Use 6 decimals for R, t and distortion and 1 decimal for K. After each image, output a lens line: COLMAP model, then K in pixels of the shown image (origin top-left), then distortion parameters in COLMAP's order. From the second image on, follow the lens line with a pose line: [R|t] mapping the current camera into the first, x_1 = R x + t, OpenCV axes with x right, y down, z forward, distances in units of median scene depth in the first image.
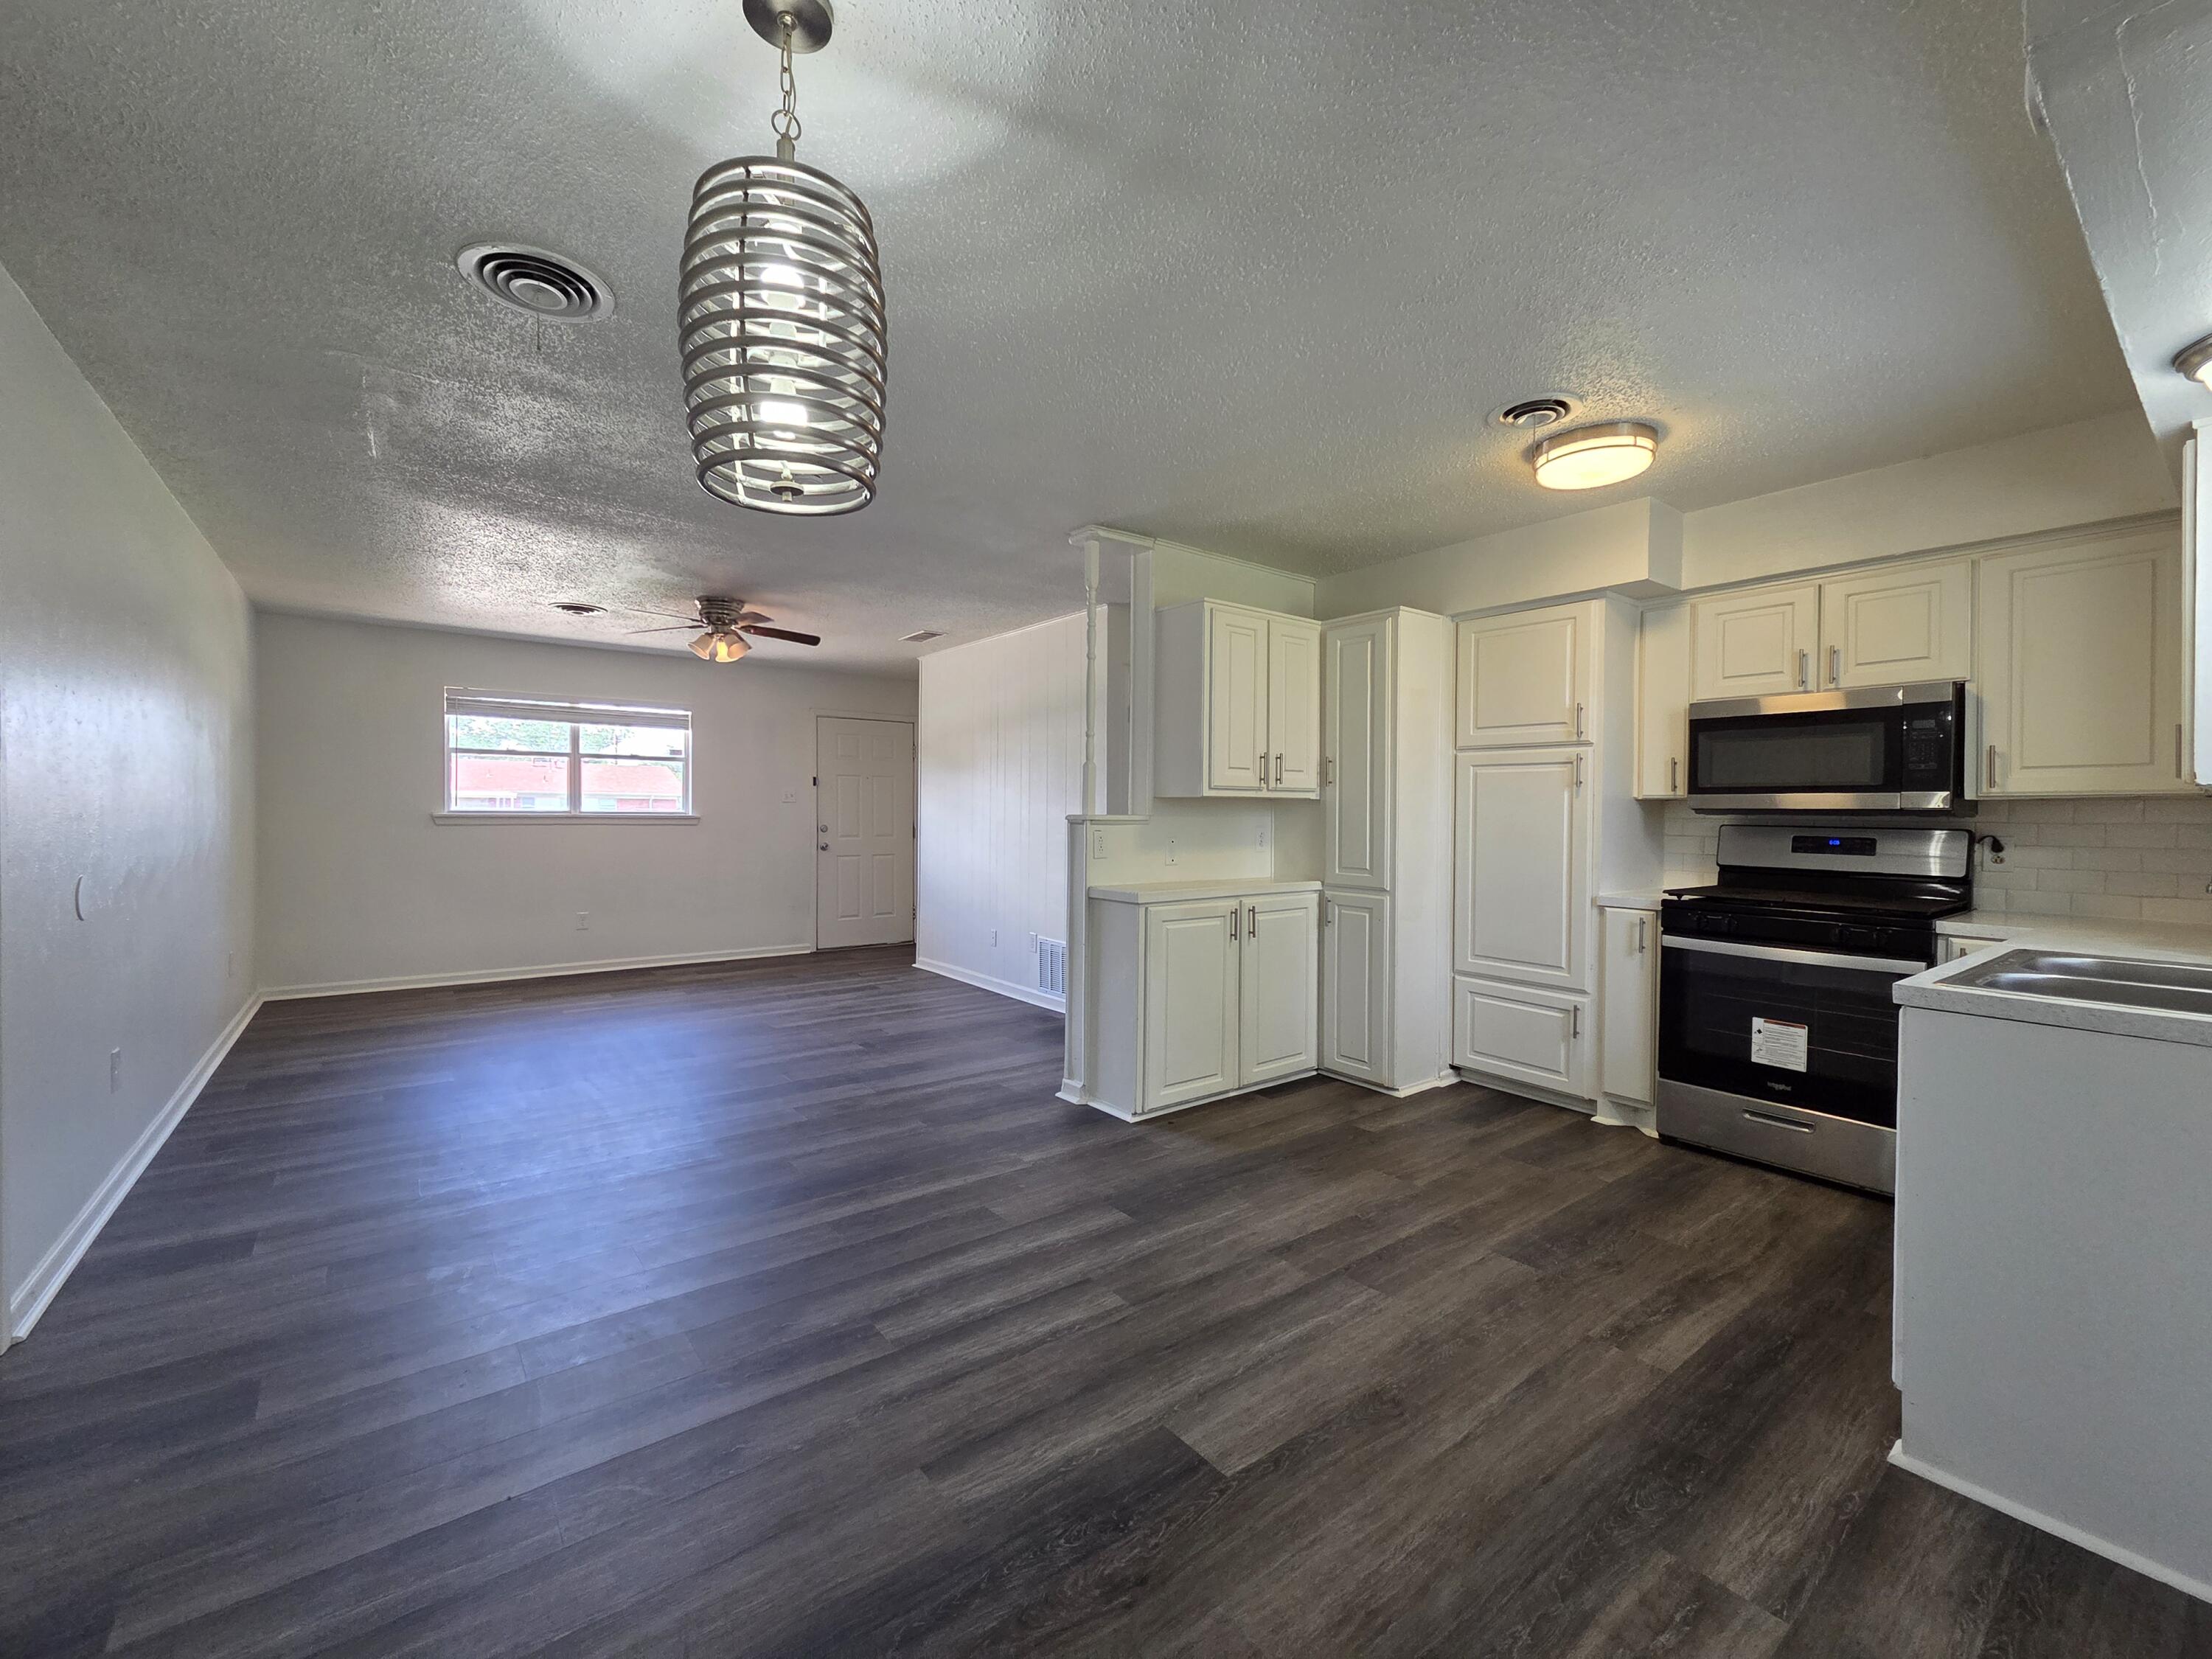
lens RADIAL K [[907.8, 0, 1098.0], [0, 907.8, 825.3], [0, 0, 1]] dist [0.003015, -0.000031]
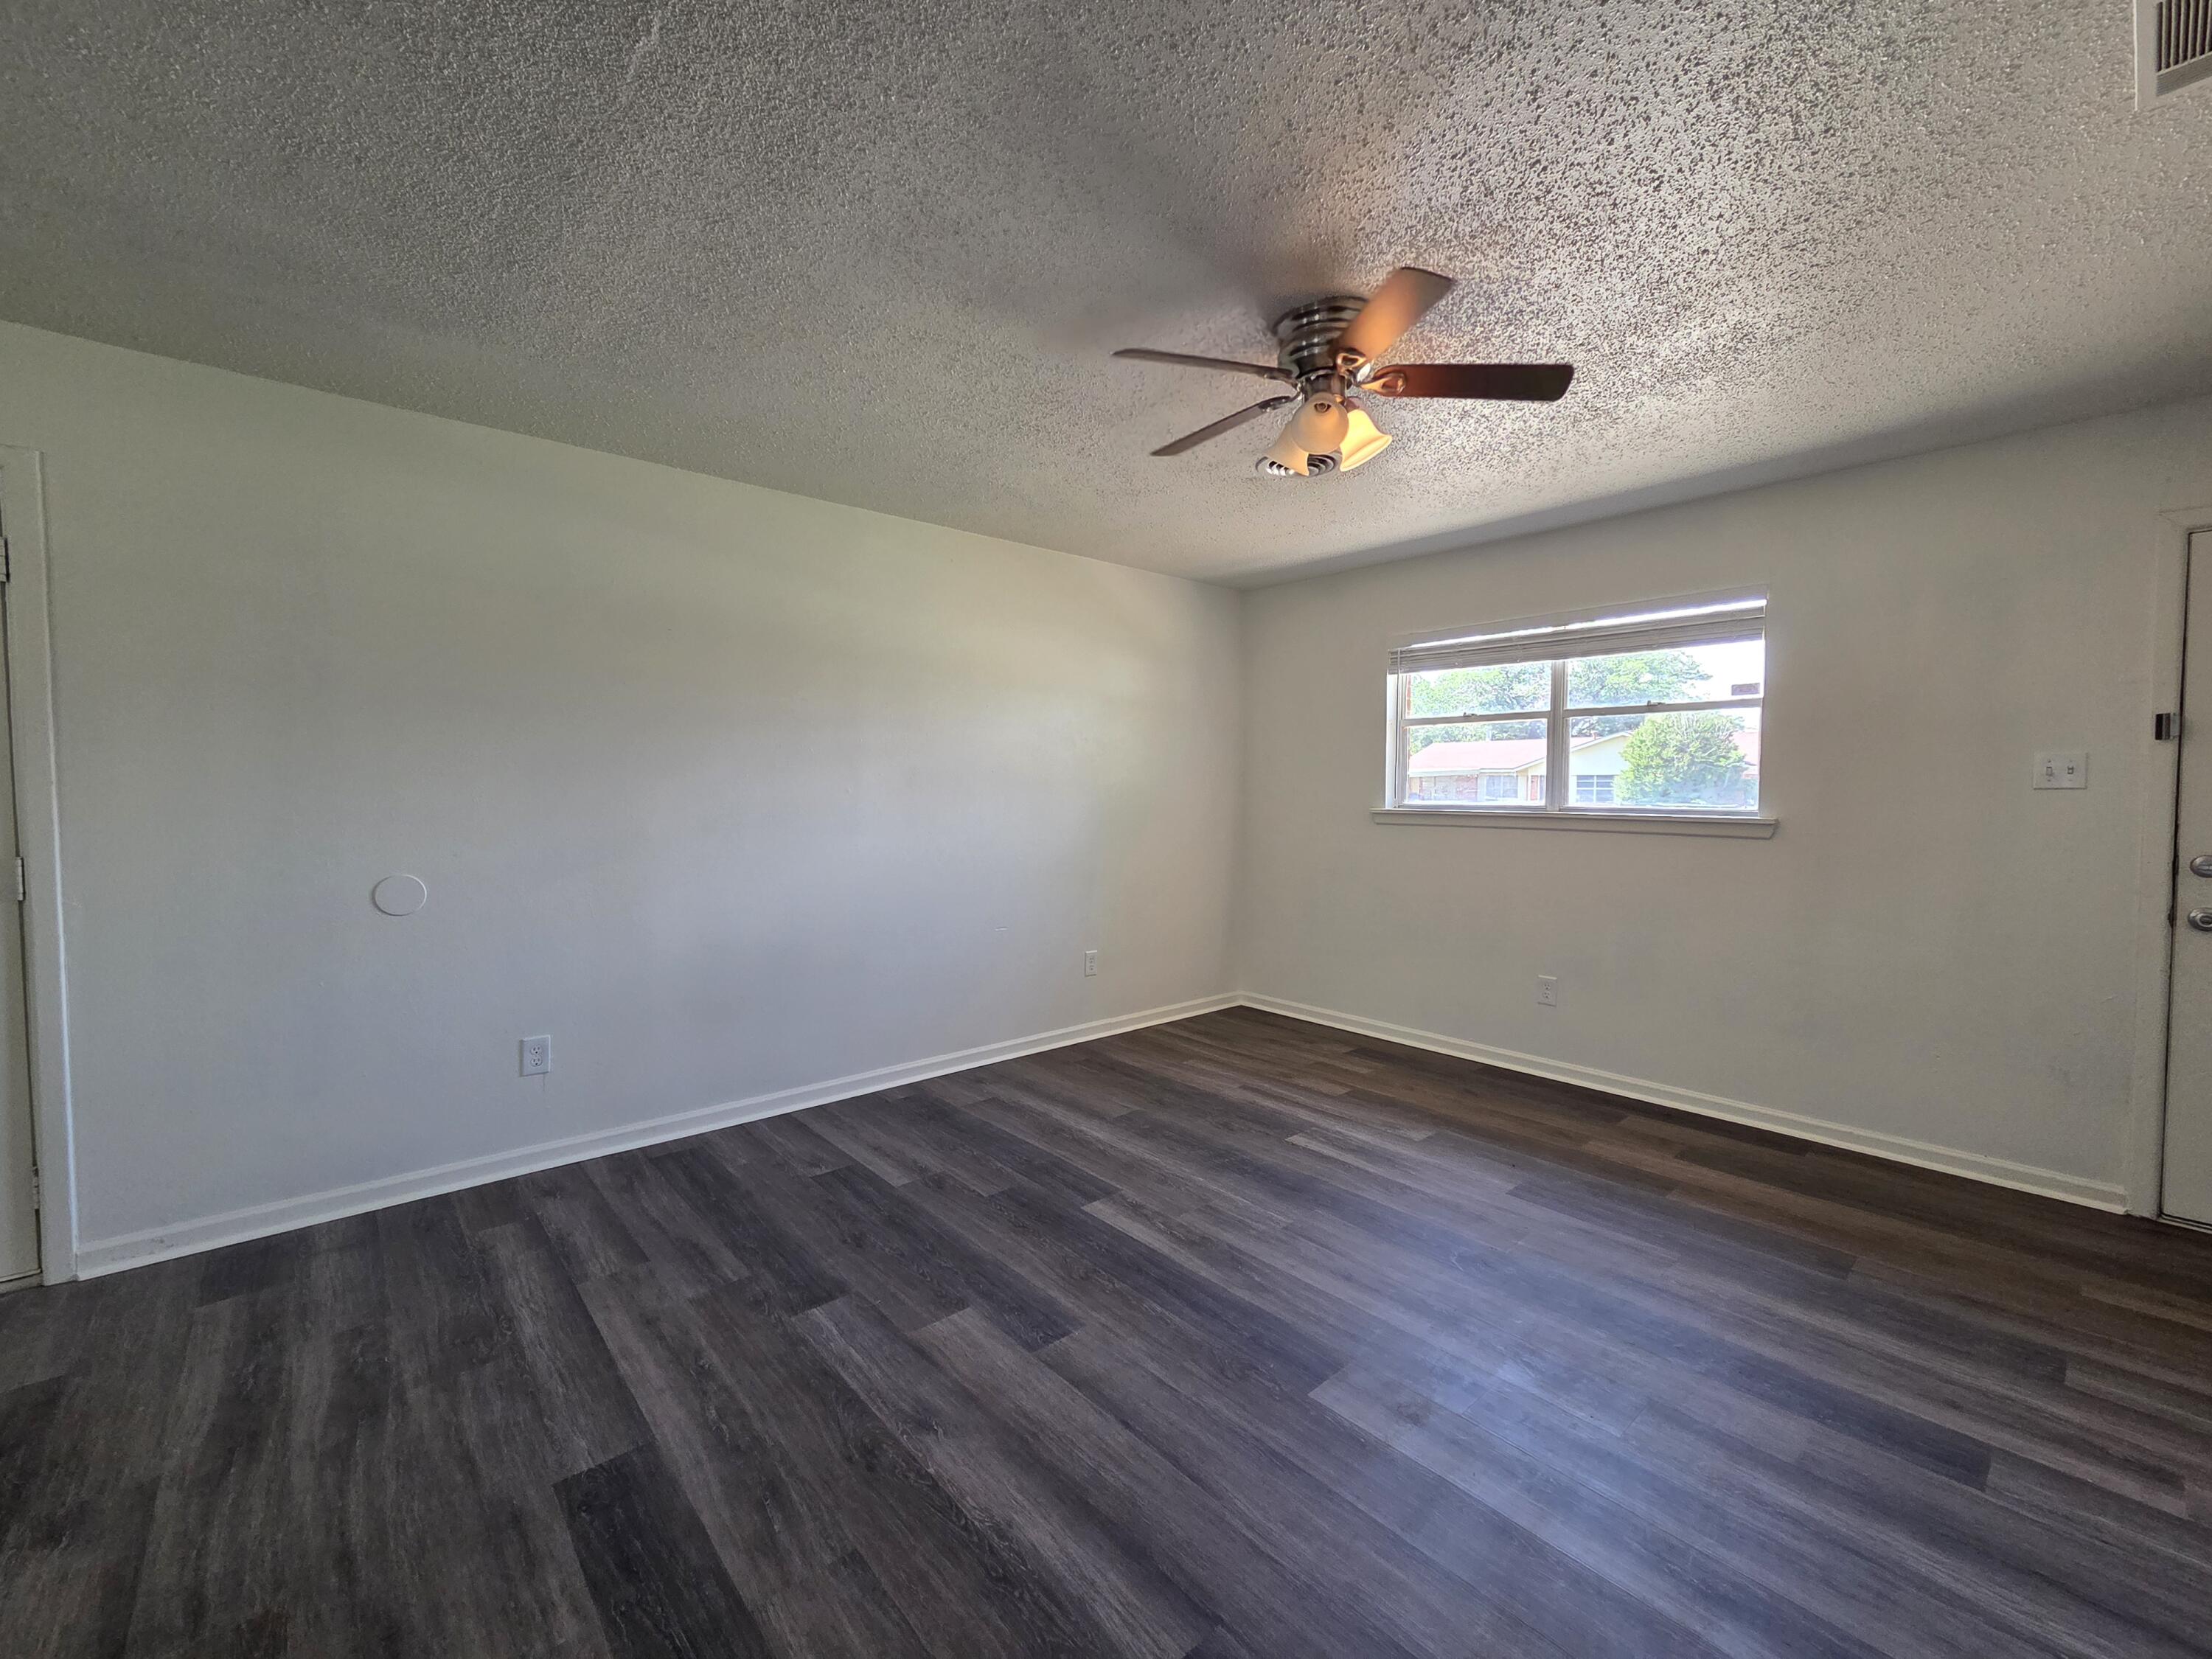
lens RADIAL K [[907.8, 0, 1098.0], [0, 907.8, 825.3], [0, 0, 1]] dist [0.003015, -0.000031]
pose [[0.058343, 0.037025, -0.997610, 0.007297], [-0.014138, 0.999242, 0.036259, -0.021137], [0.998196, 0.011989, 0.058823, 0.666530]]
